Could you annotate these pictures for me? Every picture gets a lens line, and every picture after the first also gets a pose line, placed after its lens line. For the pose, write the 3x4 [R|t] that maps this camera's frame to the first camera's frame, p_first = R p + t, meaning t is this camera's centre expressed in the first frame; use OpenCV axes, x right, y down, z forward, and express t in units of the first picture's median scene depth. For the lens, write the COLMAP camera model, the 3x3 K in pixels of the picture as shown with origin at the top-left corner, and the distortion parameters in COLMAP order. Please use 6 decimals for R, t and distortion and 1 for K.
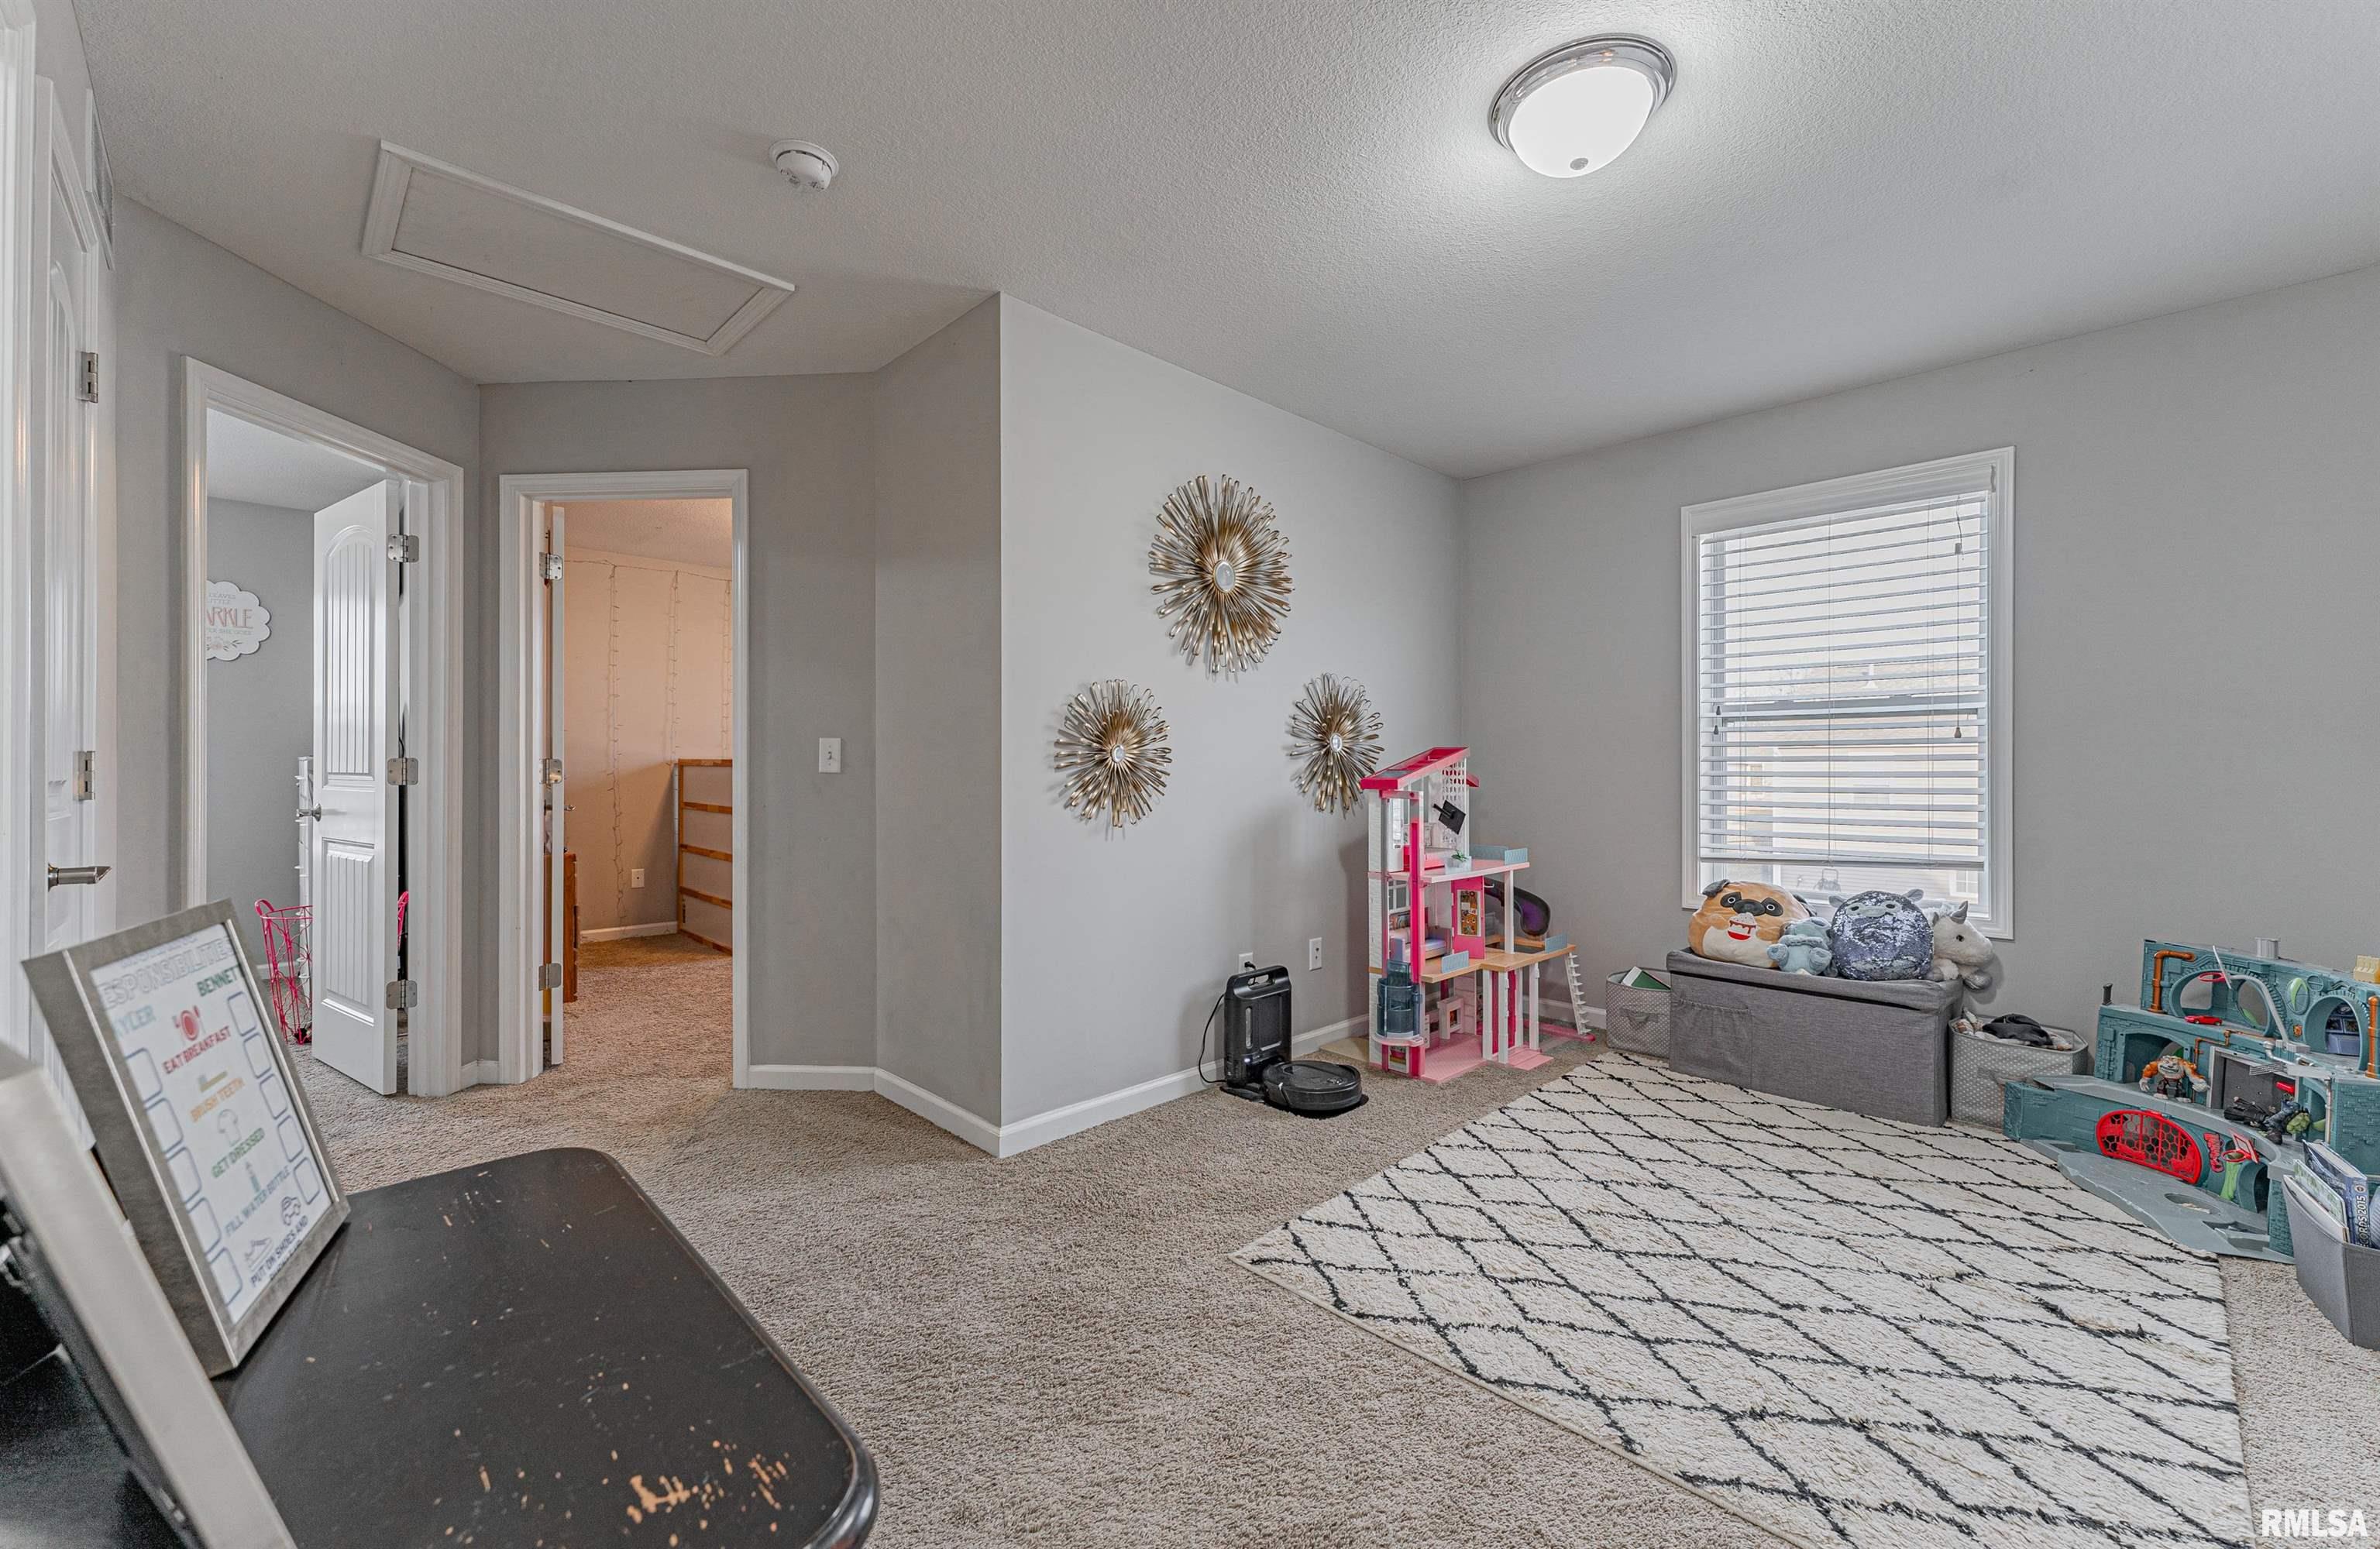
lens RADIAL K [[937.4, 0, 1184.4], [0, 937.4, 766.7], [0, 0, 1]] dist [-0.000079, -0.000310]
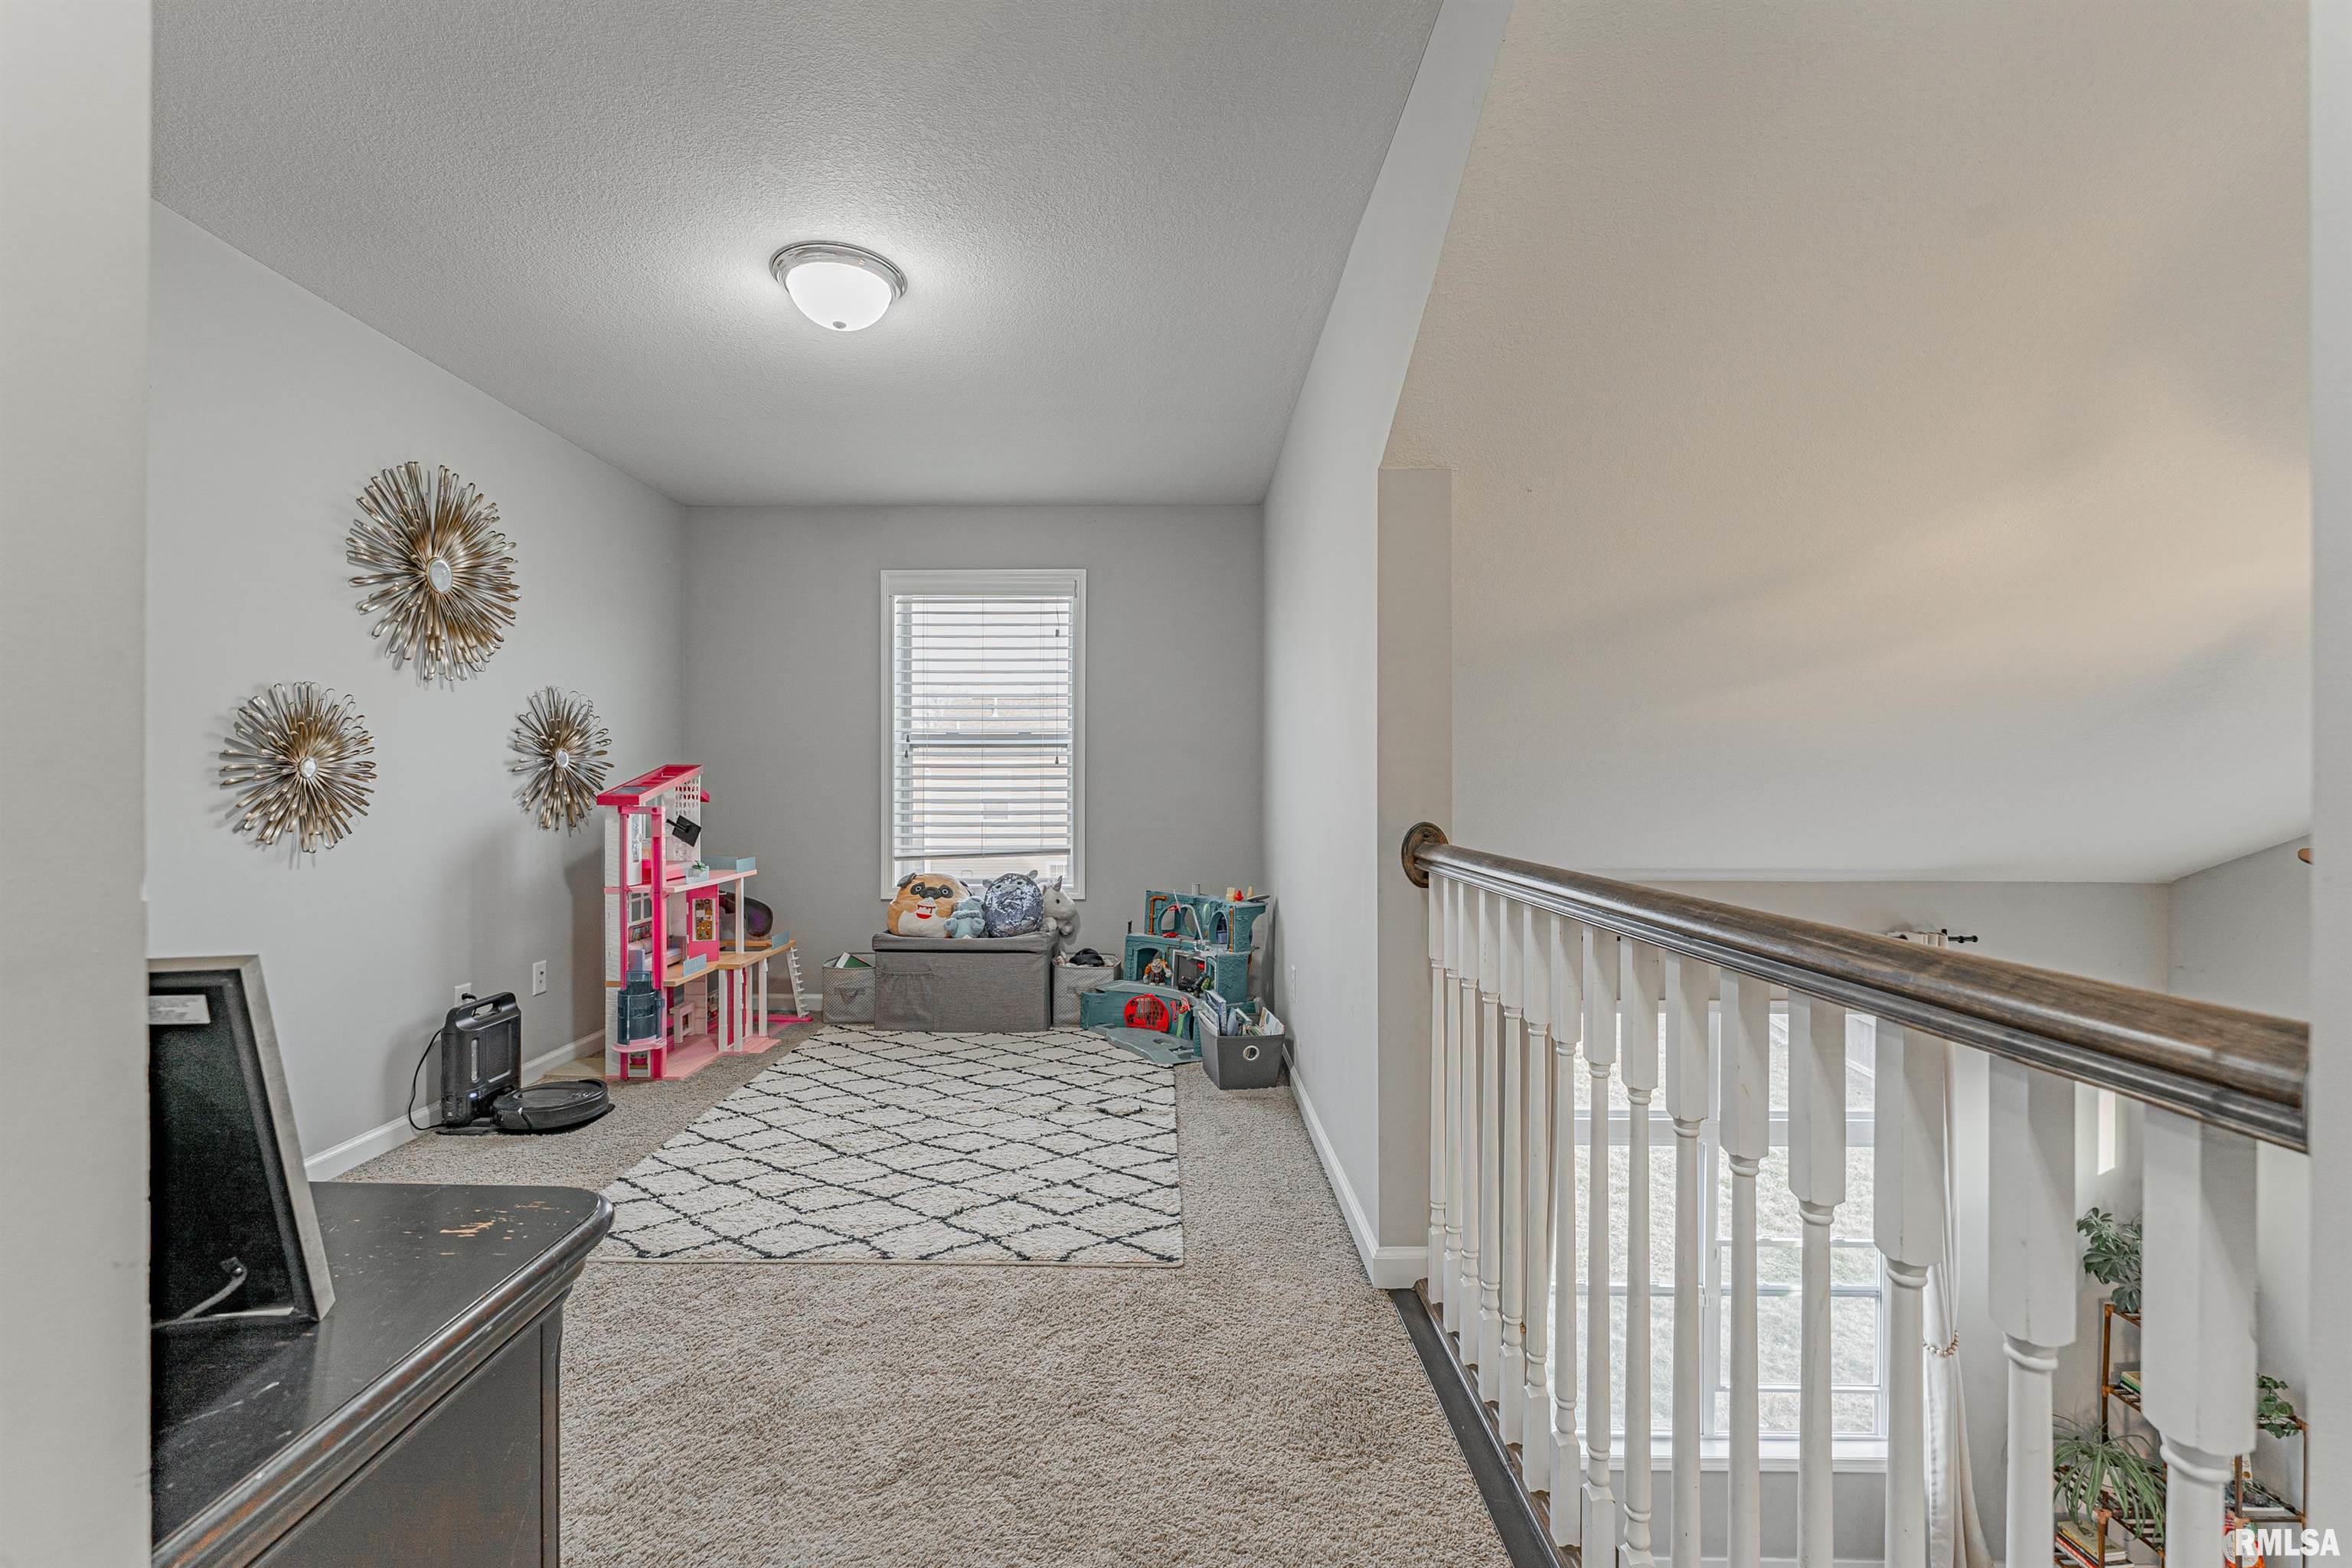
lens RADIAL K [[939.6, 0, 1161.3], [0, 939.6, 784.8], [0, 0, 1]] dist [0.000503, 0.000195]
pose [[0.692584, 0.000774, 0.721337, -0.139135], [-0.002234, 0.999997, 0.001072, -0.000666], [-0.721334, -0.002354, 0.692583, -0.154435]]
